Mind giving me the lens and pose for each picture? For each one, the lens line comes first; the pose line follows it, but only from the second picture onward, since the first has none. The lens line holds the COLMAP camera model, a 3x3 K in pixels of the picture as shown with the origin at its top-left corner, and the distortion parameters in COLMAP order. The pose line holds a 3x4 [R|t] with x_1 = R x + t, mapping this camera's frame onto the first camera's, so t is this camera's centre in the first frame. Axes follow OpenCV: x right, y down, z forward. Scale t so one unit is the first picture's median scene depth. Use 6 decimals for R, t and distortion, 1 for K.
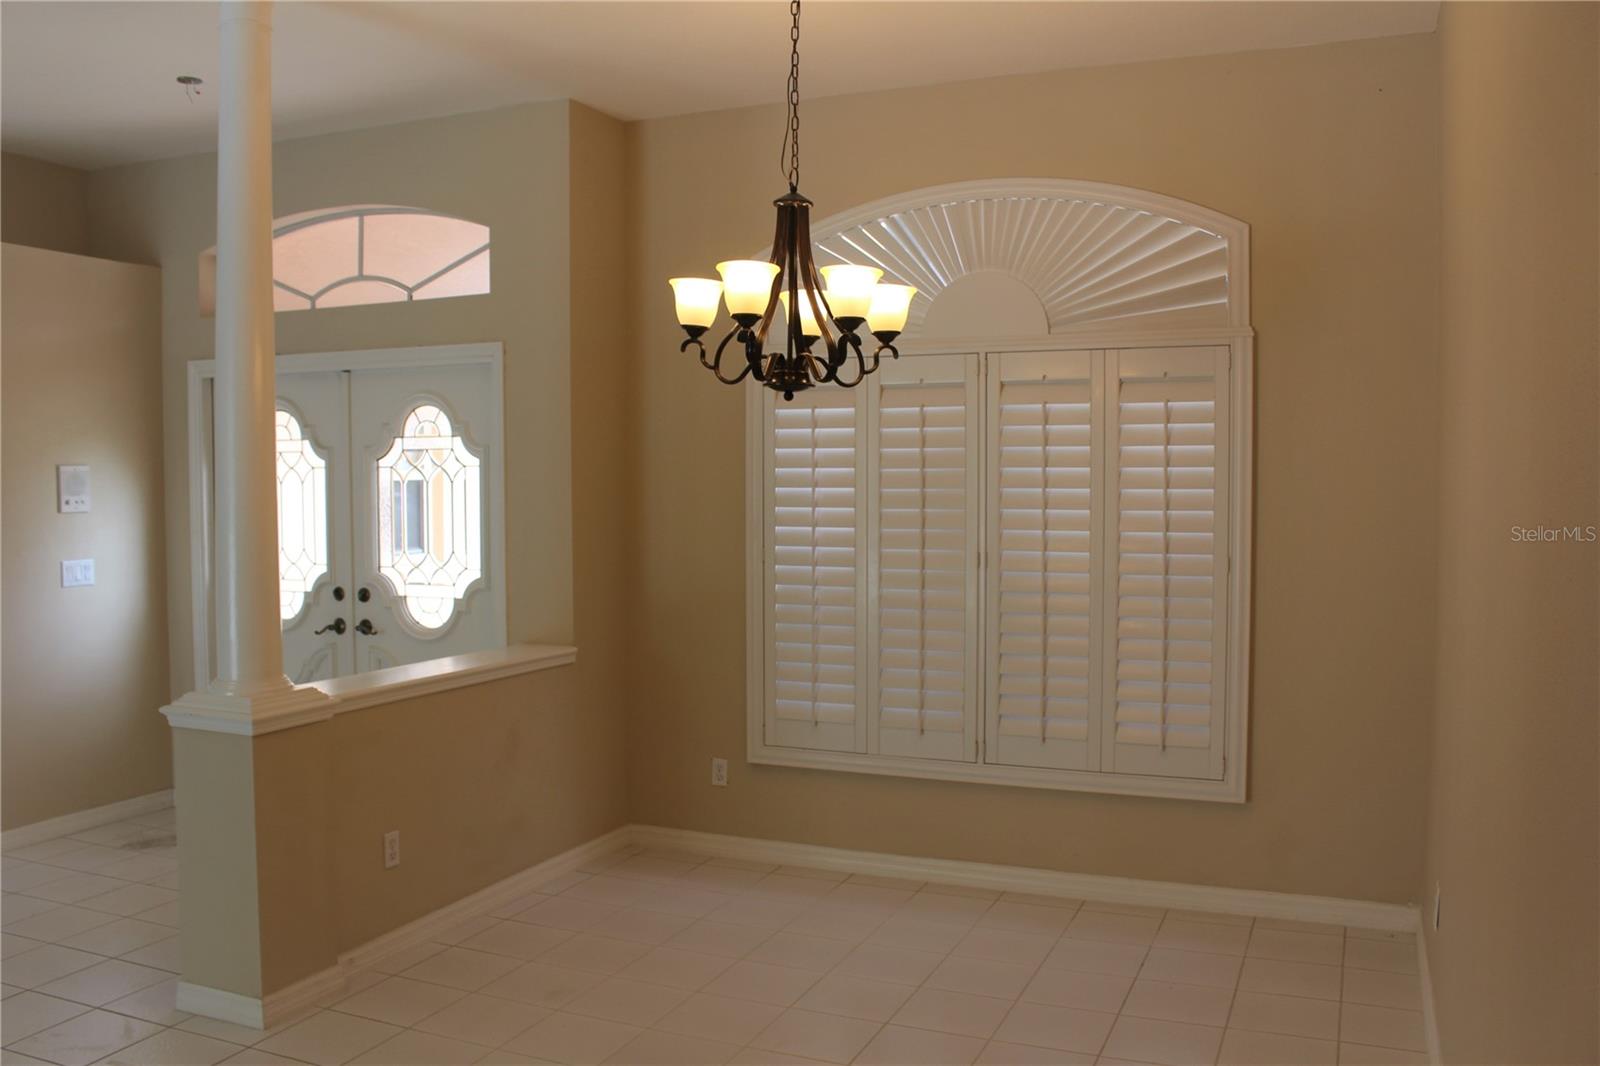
lens RADIAL K [[1382.6, 0, 800.0], [0, 1382.6, 533.0], [0, 0, 1]] dist [-0.139221, 0.151351]
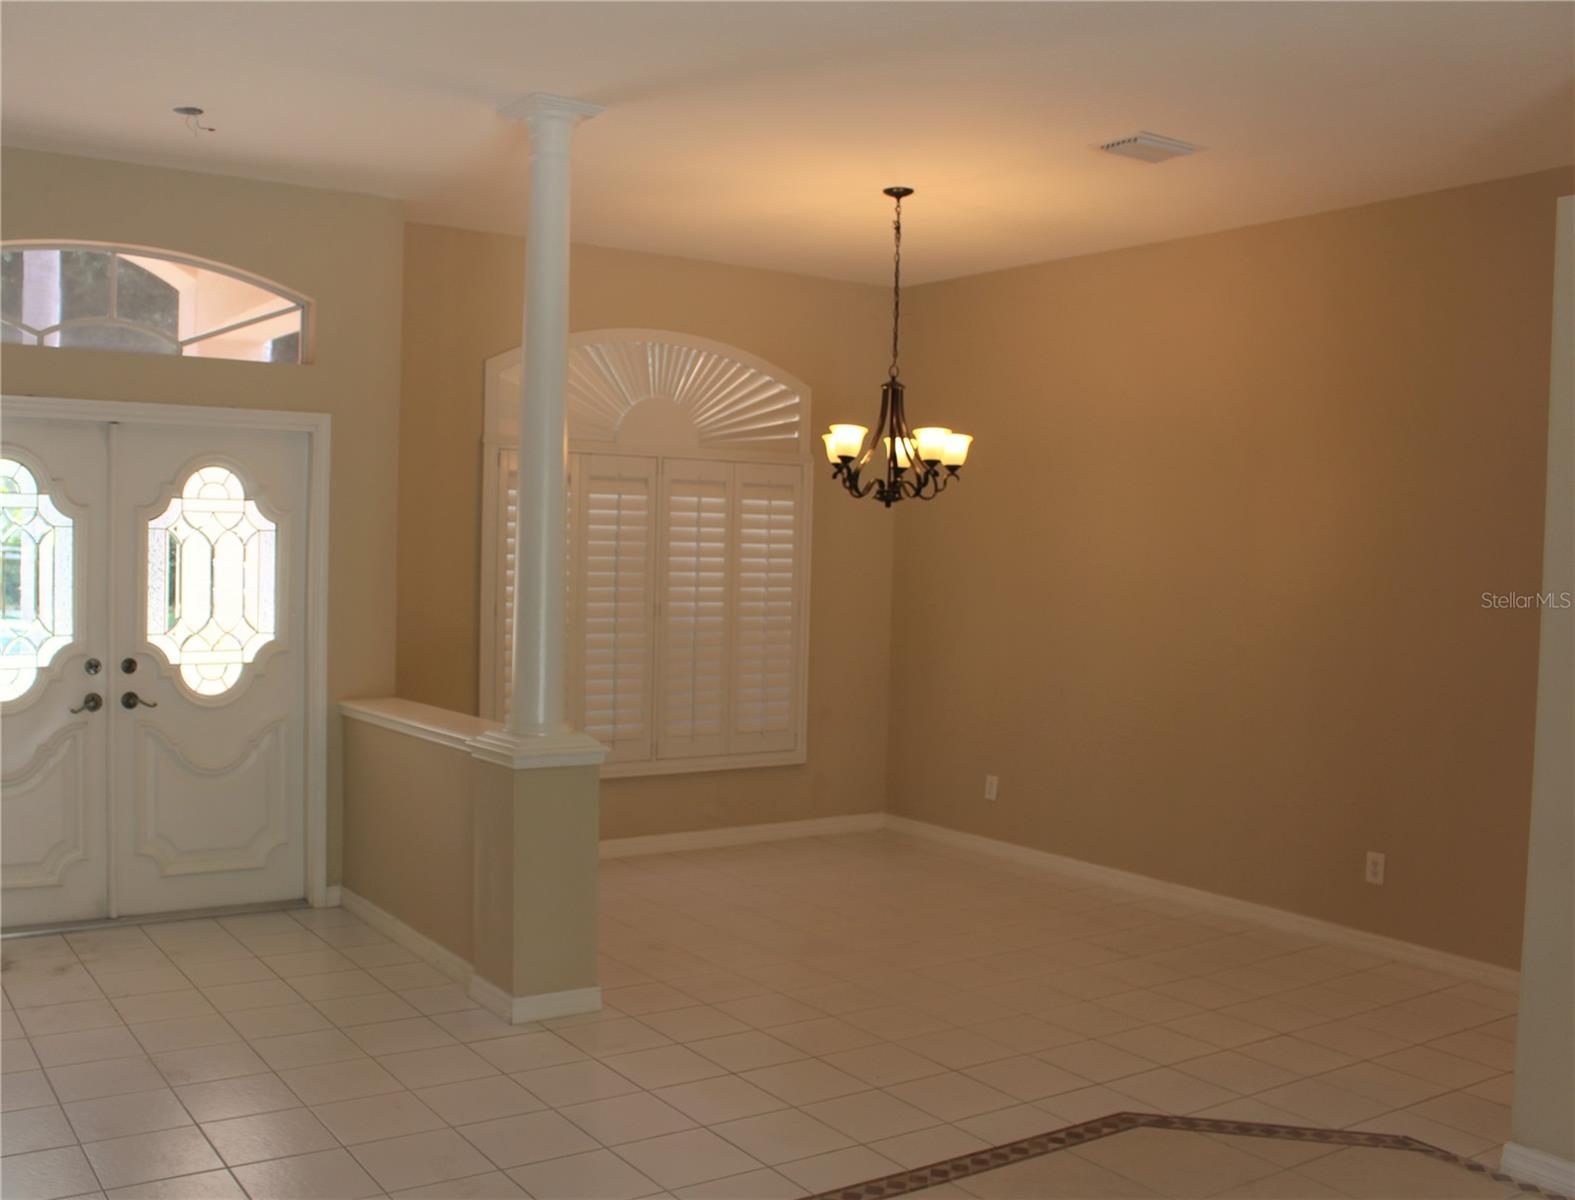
lens RADIAL K [[1524.2, 0, 689.8], [0, 1524.2, 604.8], [0, 0, 1]] dist [-0.107042, 0.011142]
pose [[0.562669, -0.019386, 0.826455, -1.071841], [0.012289, 0.999811, 0.015085, -0.007436], [-0.826591, 0.001668, 0.562801, 0.126214]]
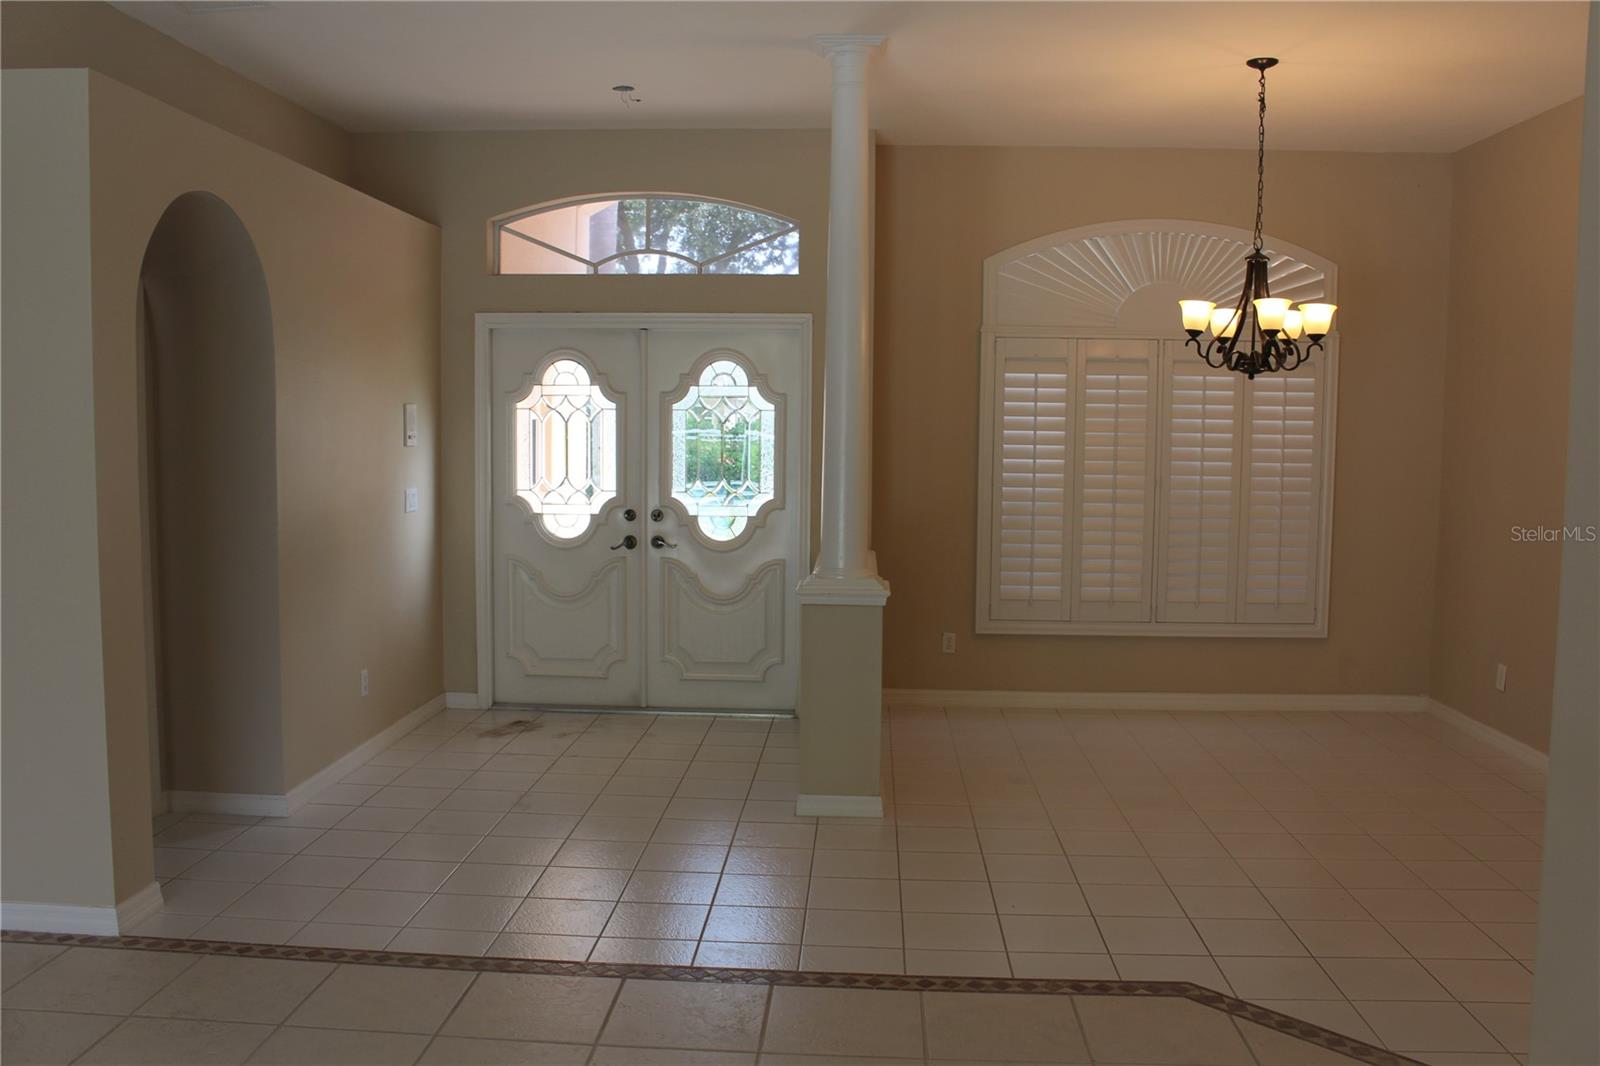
lens RADIAL K [[1382.6, 0, 800.0], [0, 1382.6, 533.0], [0, 0, 1]] dist [-0.139221, 0.151351]
pose [[0.935482, -0.016866, 0.352972, -0.716841], [0.002126, 0.999111, 0.042107, 0.011096], [-0.353369, -0.038640, 0.934686, -0.214643]]
